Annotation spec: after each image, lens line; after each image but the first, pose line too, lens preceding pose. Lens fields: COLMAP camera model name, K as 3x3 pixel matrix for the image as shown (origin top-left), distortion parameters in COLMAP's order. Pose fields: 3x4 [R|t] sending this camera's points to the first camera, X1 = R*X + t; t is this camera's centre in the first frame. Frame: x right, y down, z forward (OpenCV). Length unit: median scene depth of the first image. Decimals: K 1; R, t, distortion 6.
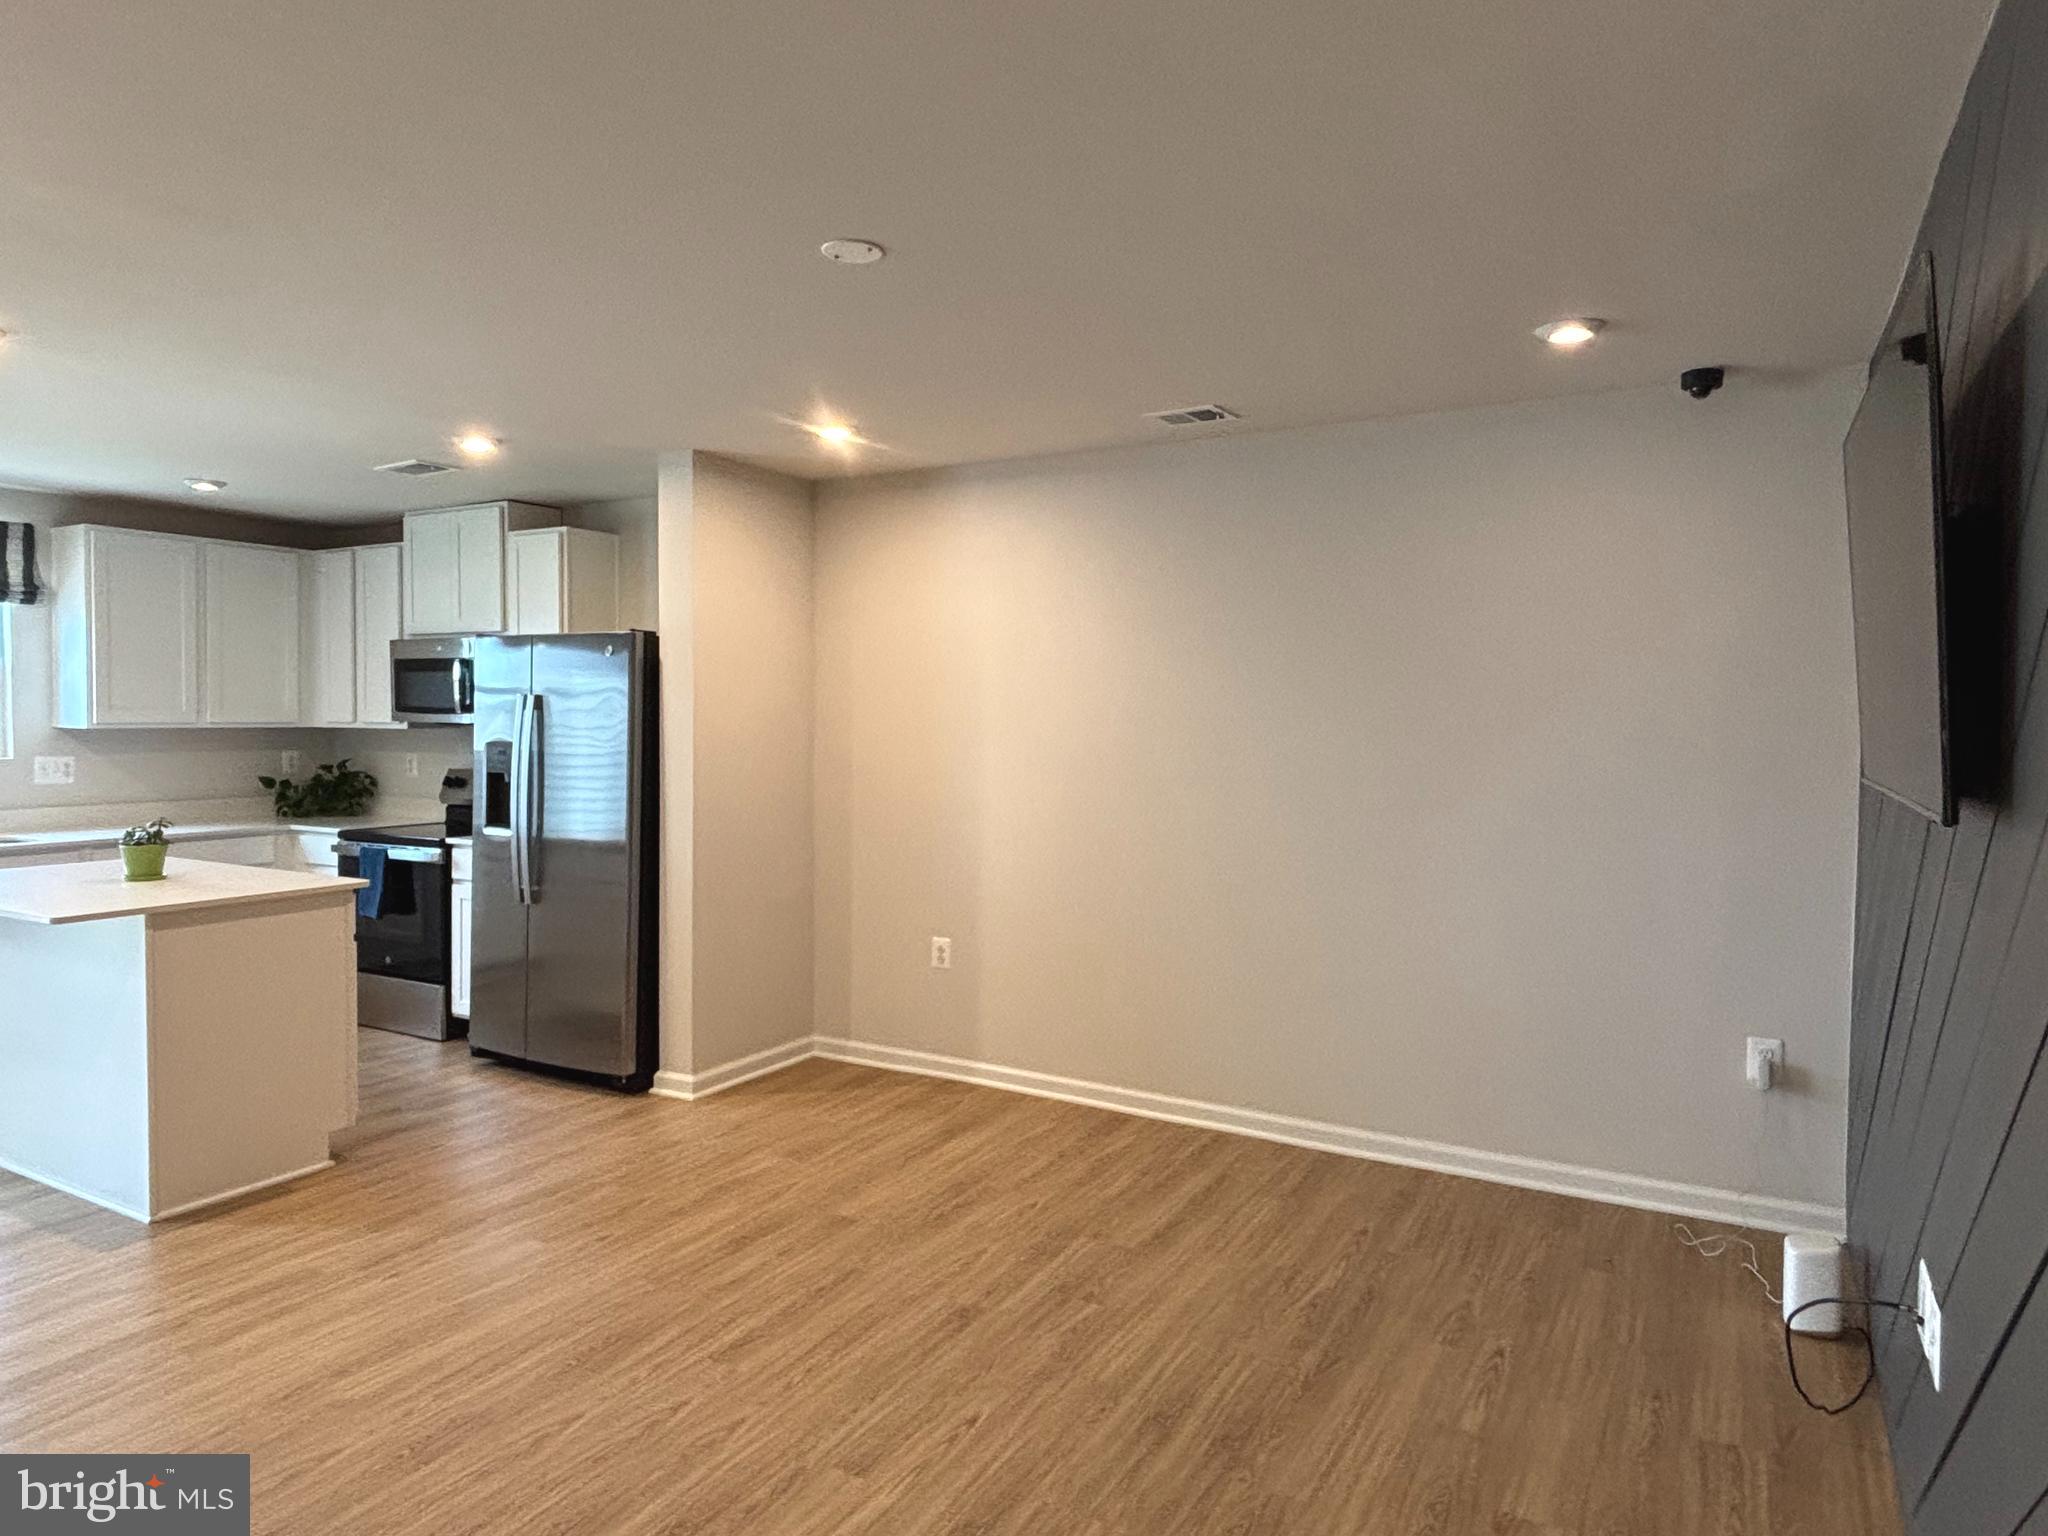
lens RADIAL K [[1234.9, 0, 1041.1], [0, 1234.9, 761.4], [0, 0, 1]] dist [-0.026339, -0.013186]
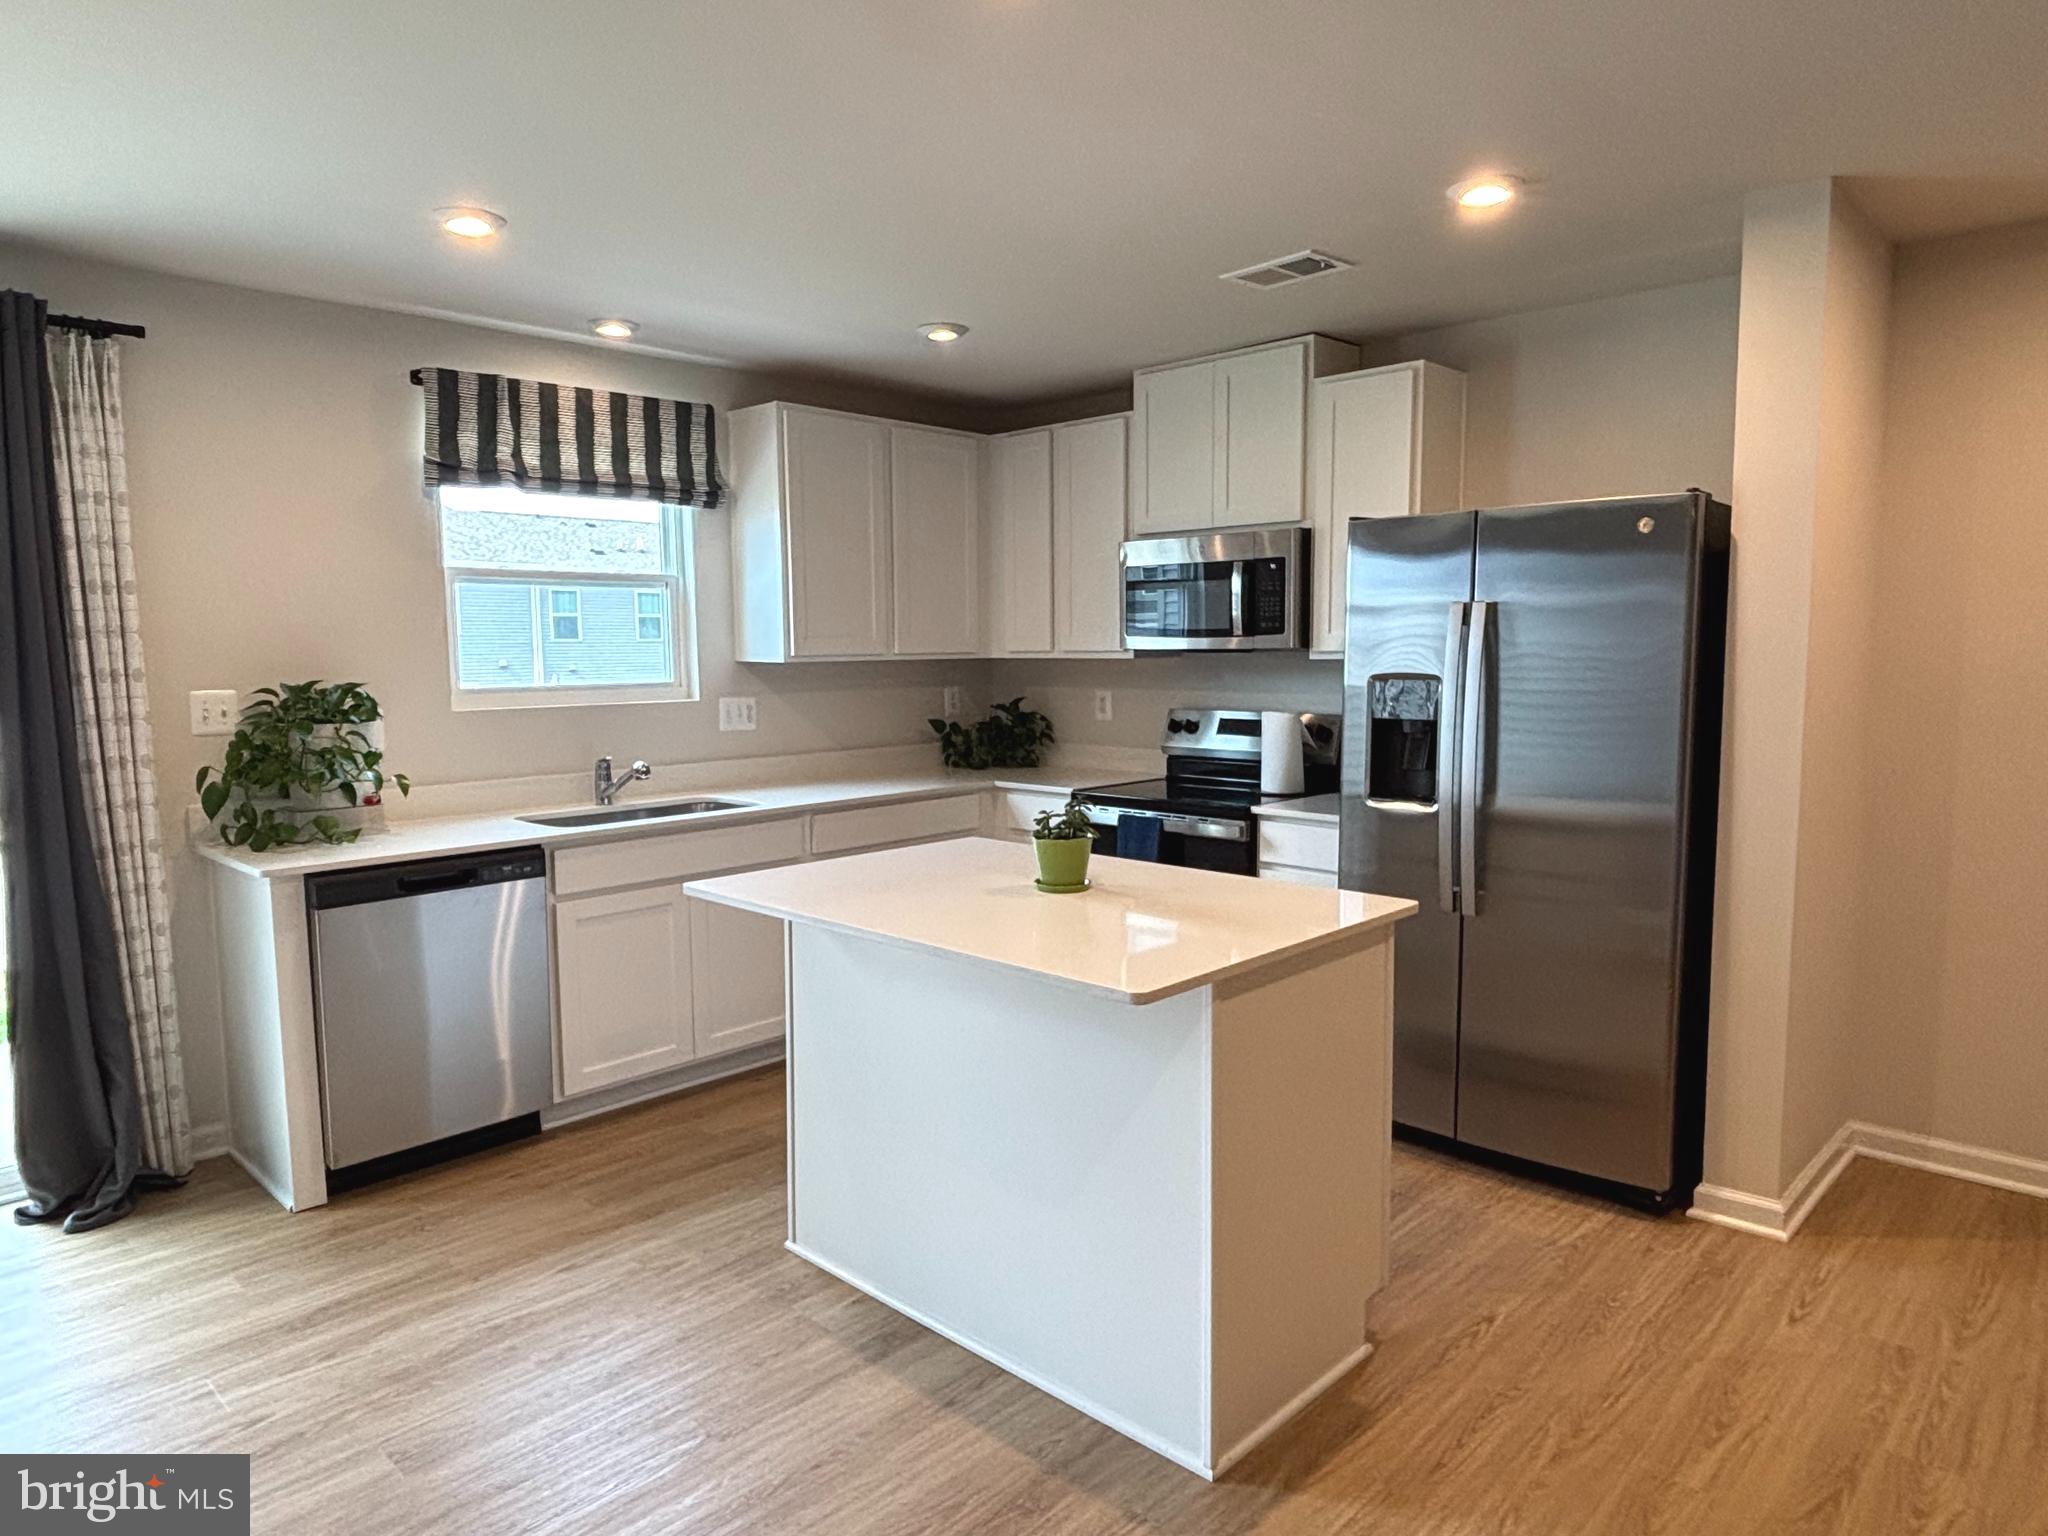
lens RADIAL K [[1234.9, 0, 998.5], [0, 1234.9, 798.4], [0, 0, 1]] dist [-0.026339, -0.013186]
pose [[0.955982, 0.019969, -0.292745, -0.399037], [0.005722, 0.996223, 0.086640, -0.007090], [0.293369, -0.084502, 0.952257, 0.245557]]
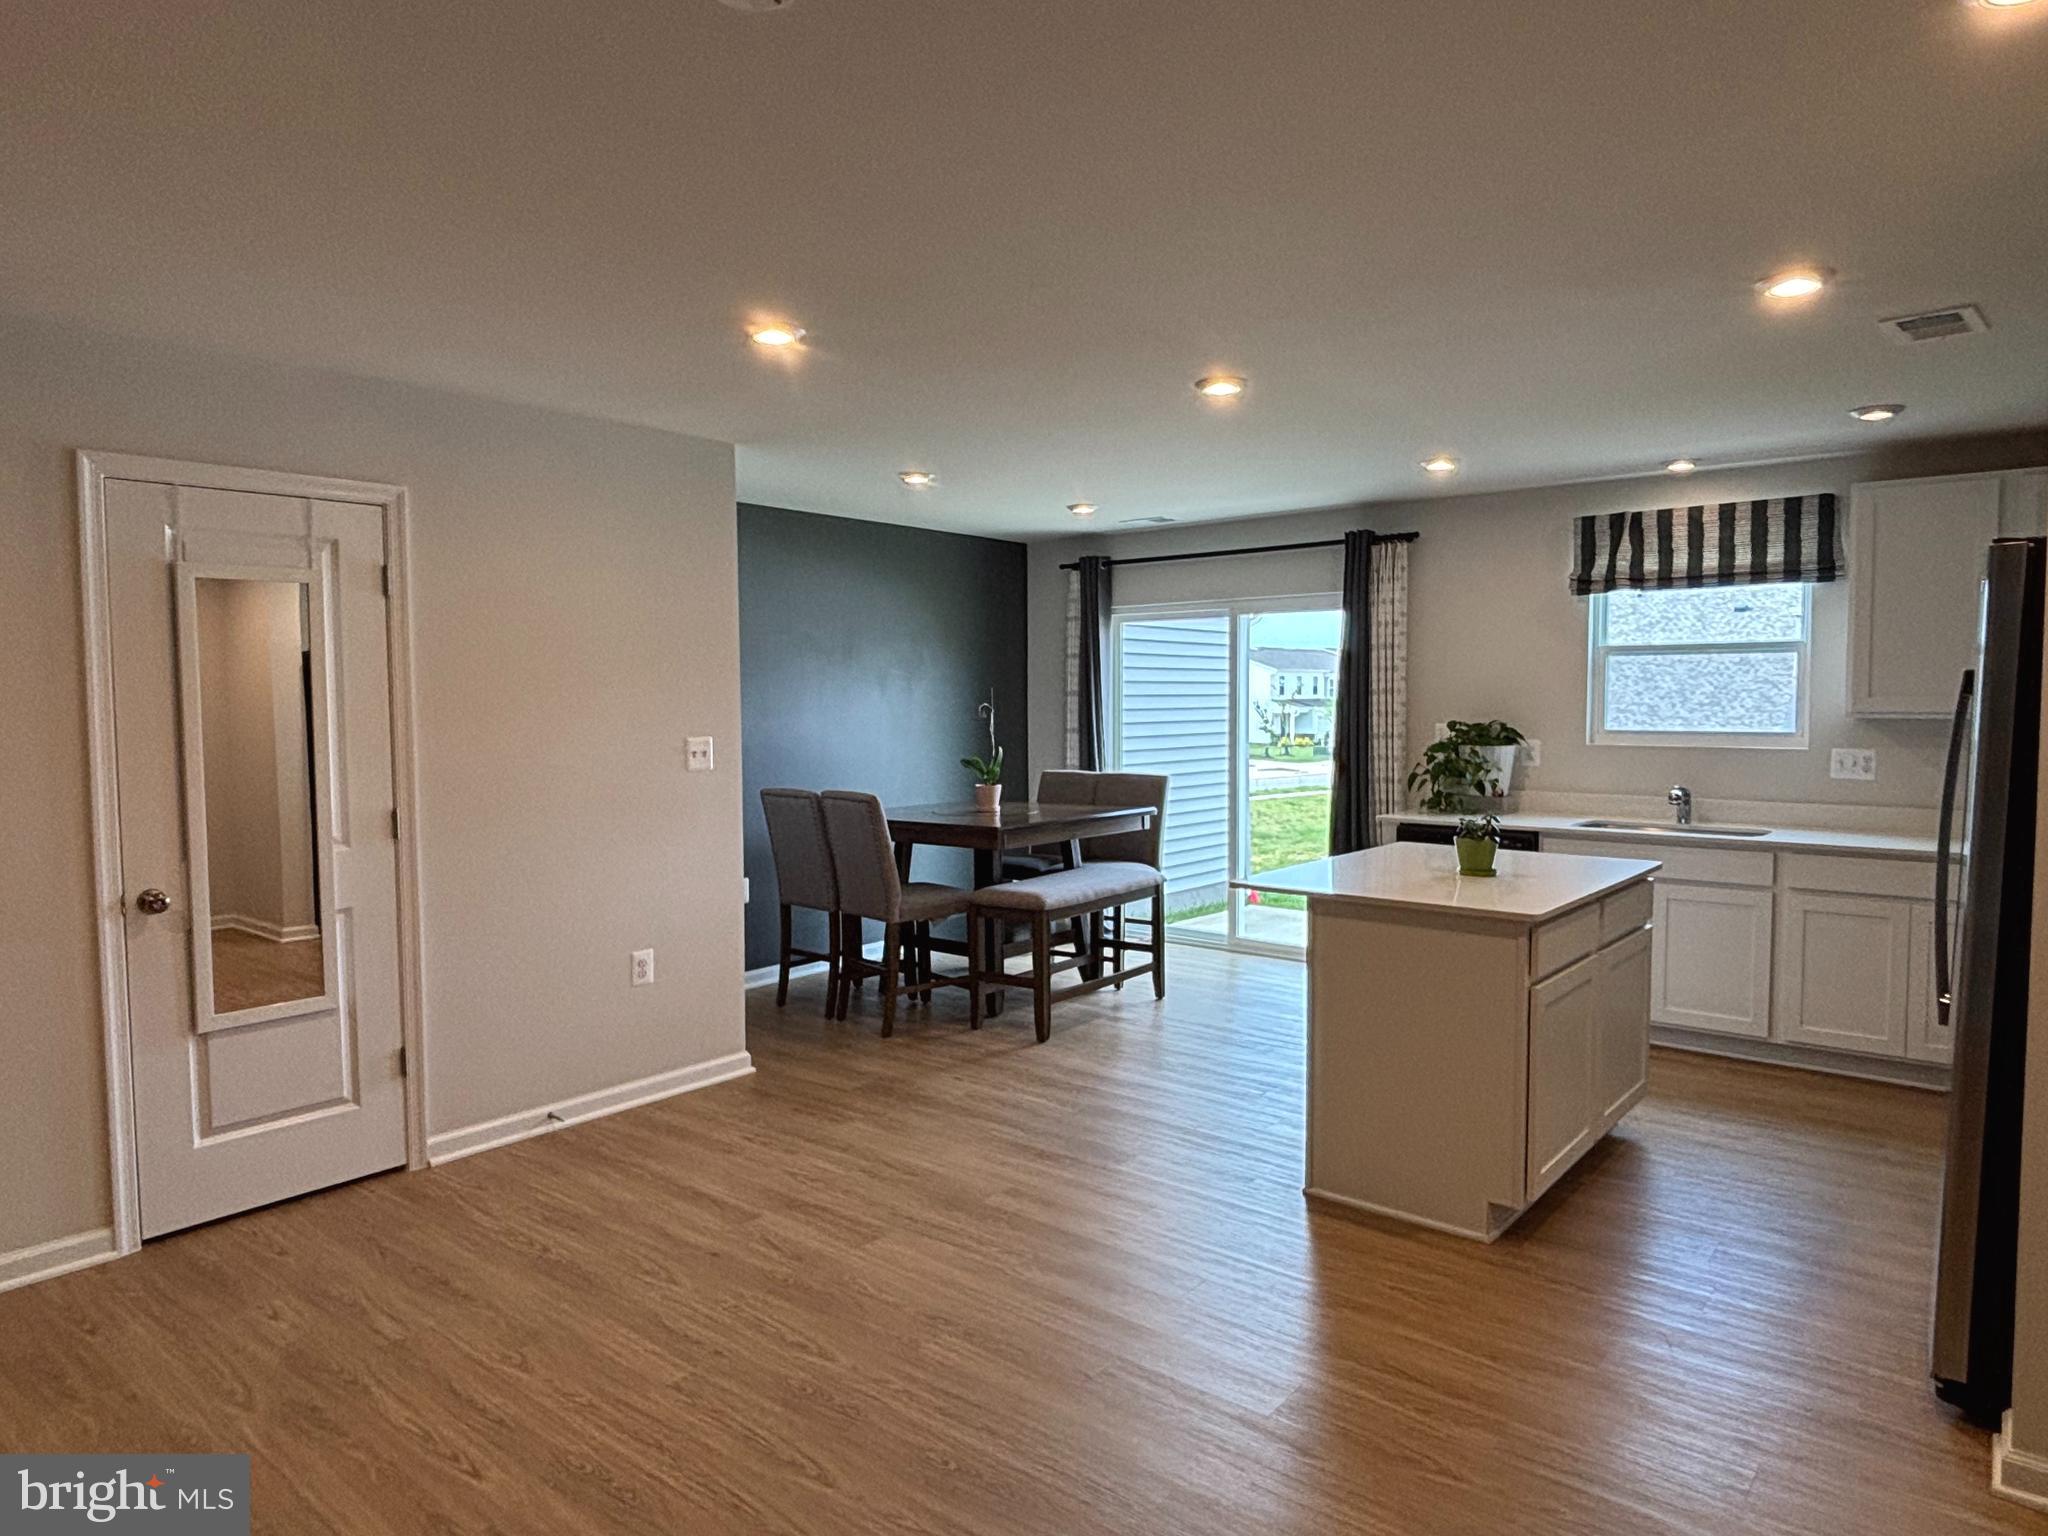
lens RADIAL K [[1234.9, 0, 1027.4], [0, 1234.9, 776.0], [0, 0, 1]] dist [-0.026339, -0.013186]
pose [[-0.206139, 0.055241, -0.976962, 0.198502], [-0.030803, 0.997544, 0.062904, -0.021736], [0.978038, 0.043060, -0.203931, 0.578787]]
